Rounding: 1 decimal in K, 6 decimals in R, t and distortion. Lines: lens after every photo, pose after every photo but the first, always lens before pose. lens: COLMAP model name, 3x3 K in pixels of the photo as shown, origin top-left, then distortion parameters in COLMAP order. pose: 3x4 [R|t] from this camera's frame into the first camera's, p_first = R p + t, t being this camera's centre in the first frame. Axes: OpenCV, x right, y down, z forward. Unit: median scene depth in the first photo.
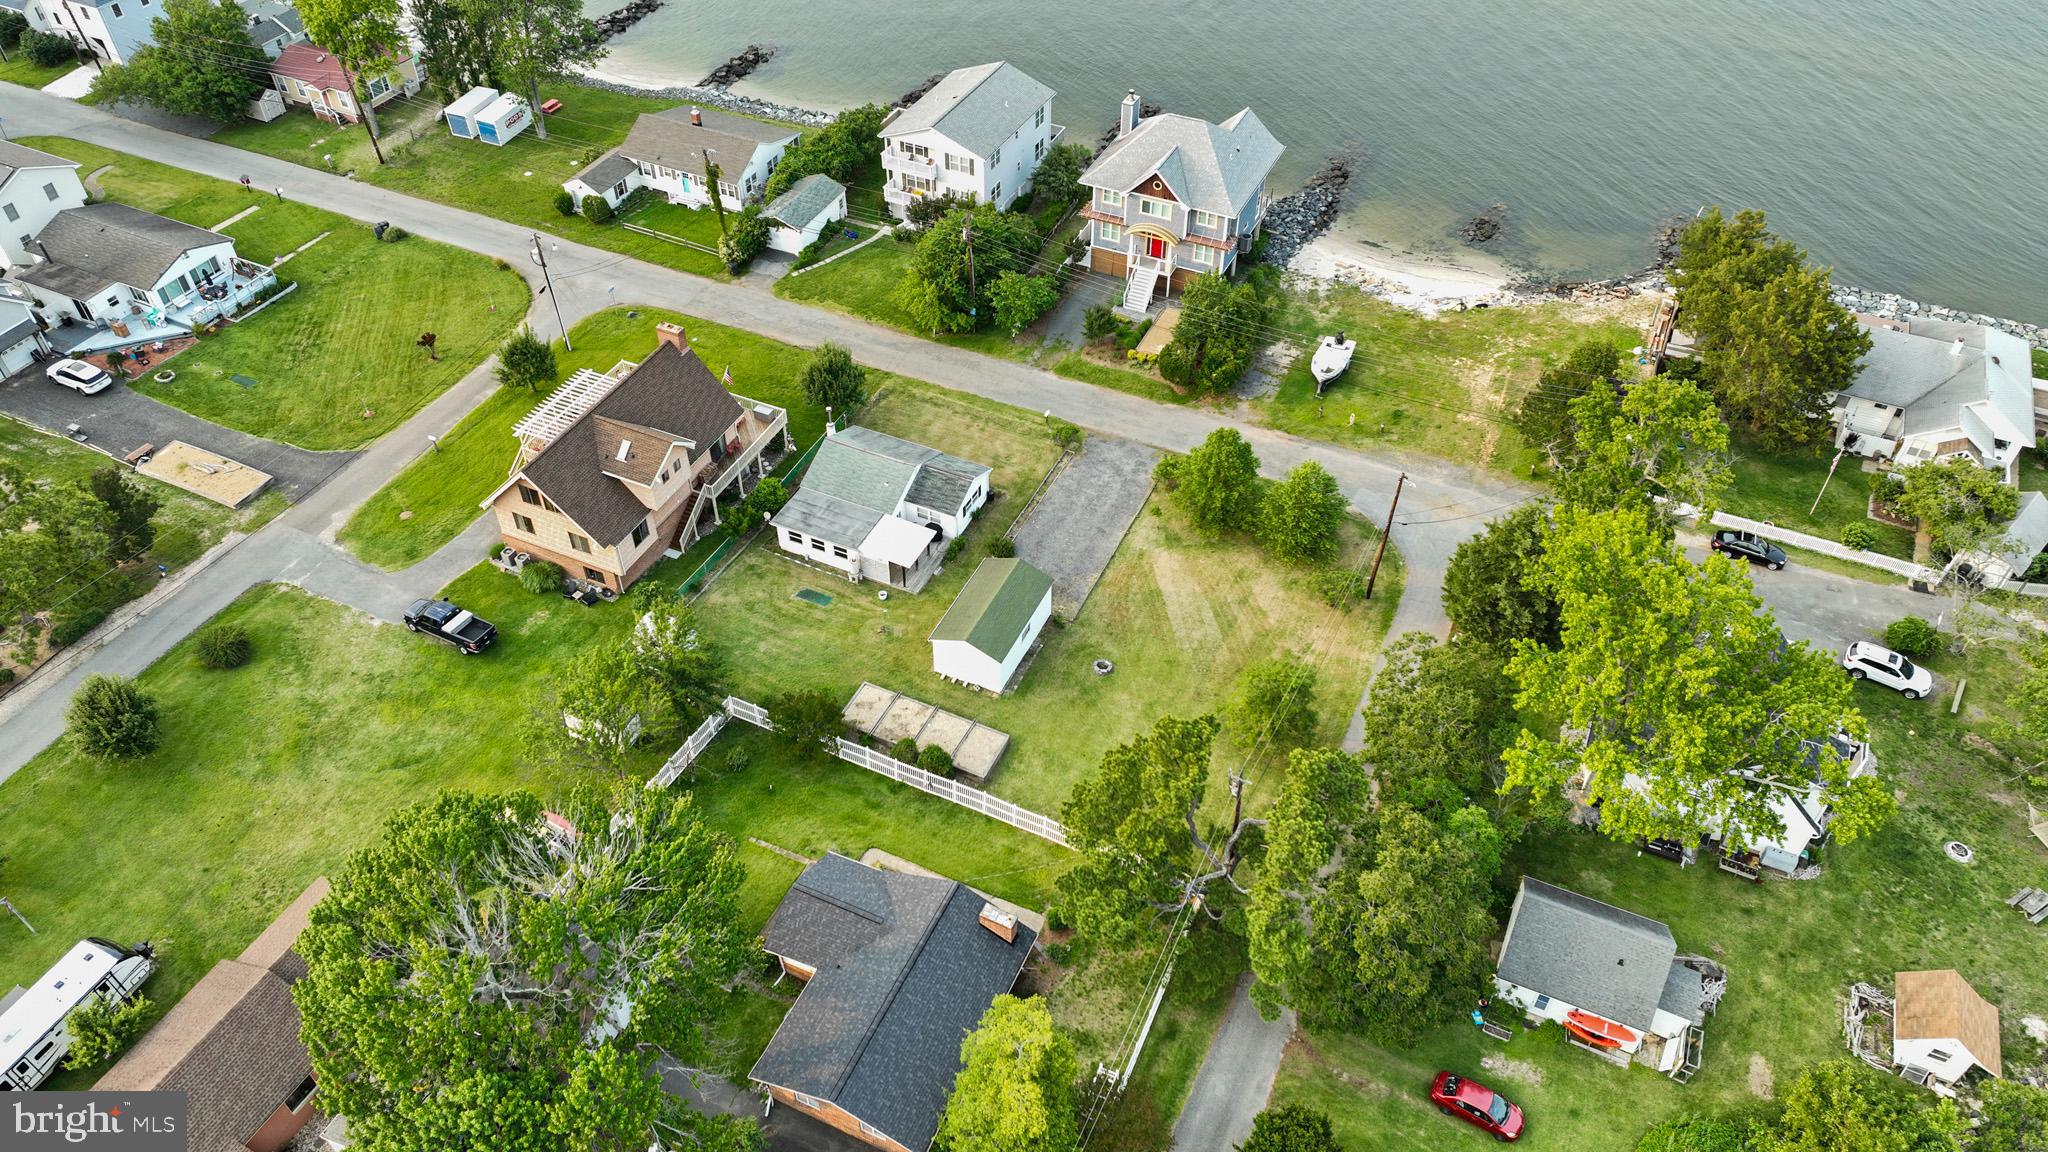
lens RADIAL K [[1449.2, 0, 1027.2], [0, 1449.2, 569.9], [0, 0, 1]] dist [0.003166, 0.009337]
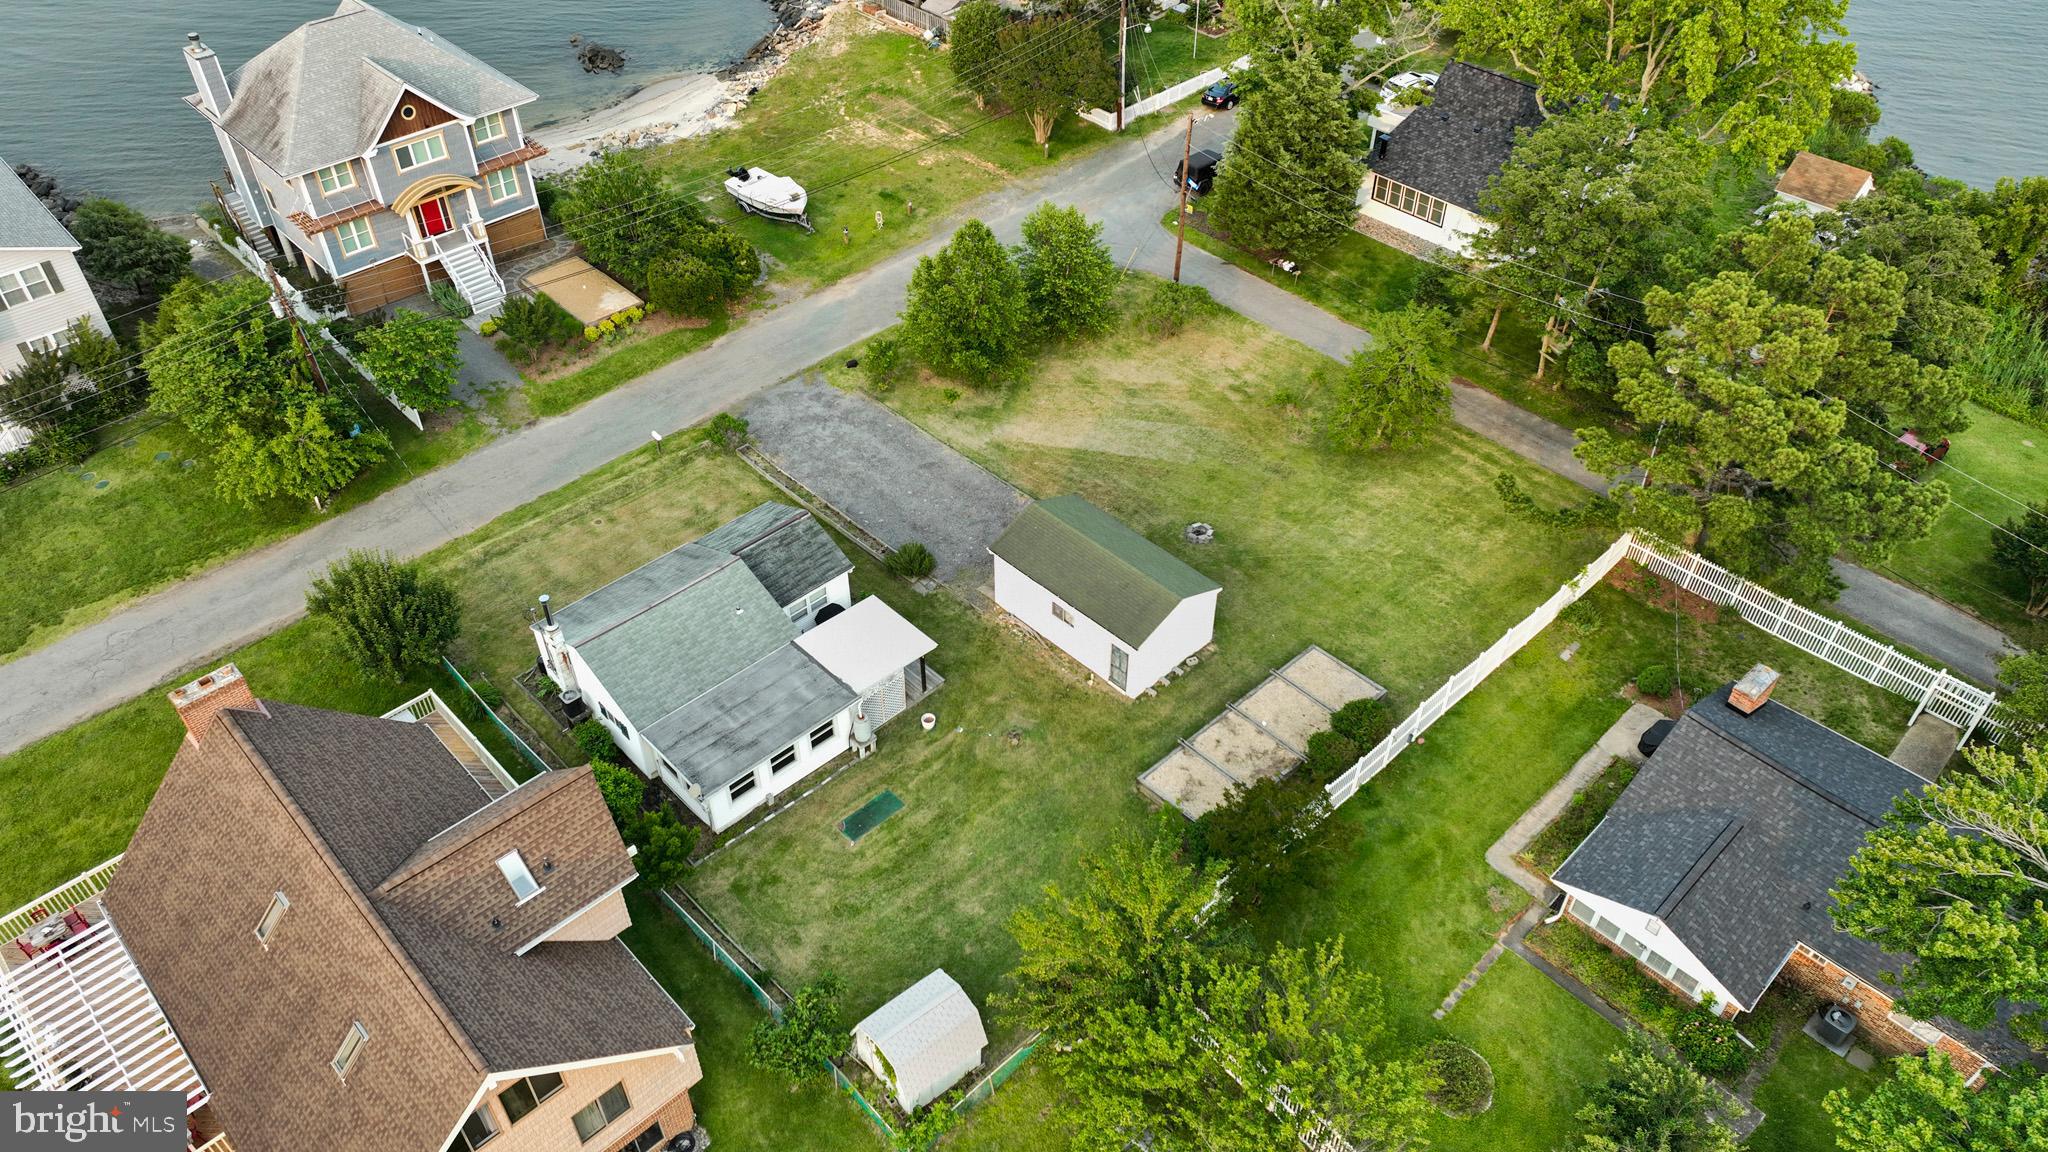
lens RADIAL K [[1449.2, 0, 1027.2], [0, 1449.2, 569.9], [0, 0, 1]] dist [0.003166, 0.009337]
pose [[0.363218, -0.619322, 0.696070, -0.398269], [0.642197, 0.707688, 0.294552, -0.150073], [-0.675023, 0.340027, 0.654772, 0.517018]]
